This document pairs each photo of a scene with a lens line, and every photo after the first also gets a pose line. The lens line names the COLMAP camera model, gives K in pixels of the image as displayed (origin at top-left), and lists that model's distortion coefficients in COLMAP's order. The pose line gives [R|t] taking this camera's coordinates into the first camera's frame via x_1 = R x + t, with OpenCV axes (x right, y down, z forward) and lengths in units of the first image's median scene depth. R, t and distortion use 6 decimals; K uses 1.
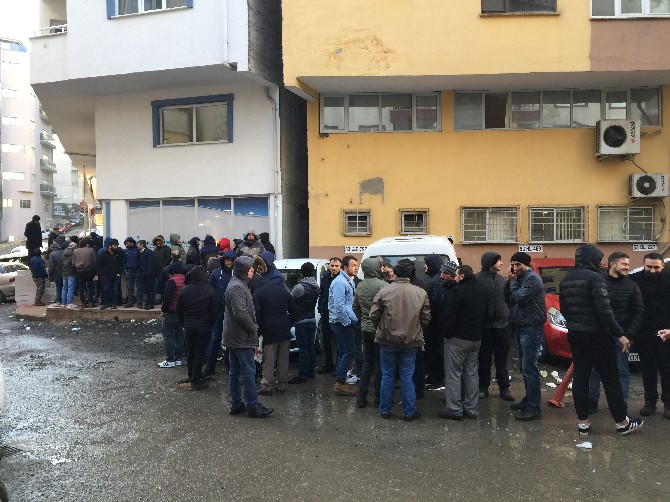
lens RADIAL K [[562.8, 0, 335.0], [0, 562.8, 251.0], [0, 0, 1]] dist [0.056276, -0.078643]
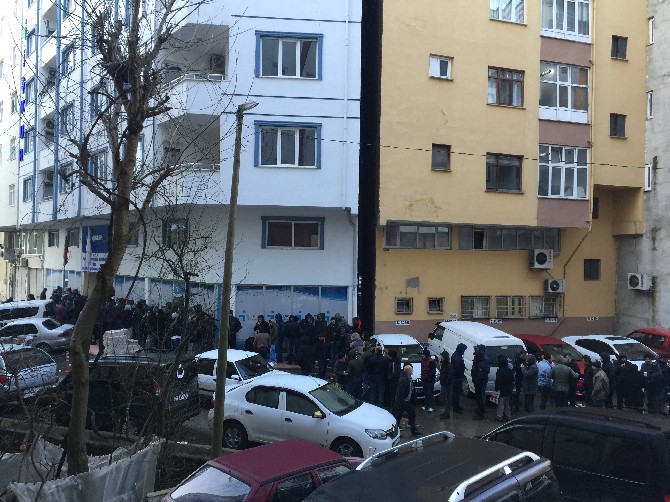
lens RADIAL K [[562.8, 0, 335.0], [0, 562.8, 251.0], [0, 0, 1]] dist [0.056276, -0.078643]
pose [[0.930778, 0.025899, 0.364667, -0.732615], [-0.018905, 0.999563, -0.022737, -0.167606], [-0.365097, 0.014270, 0.930860, -0.402880]]
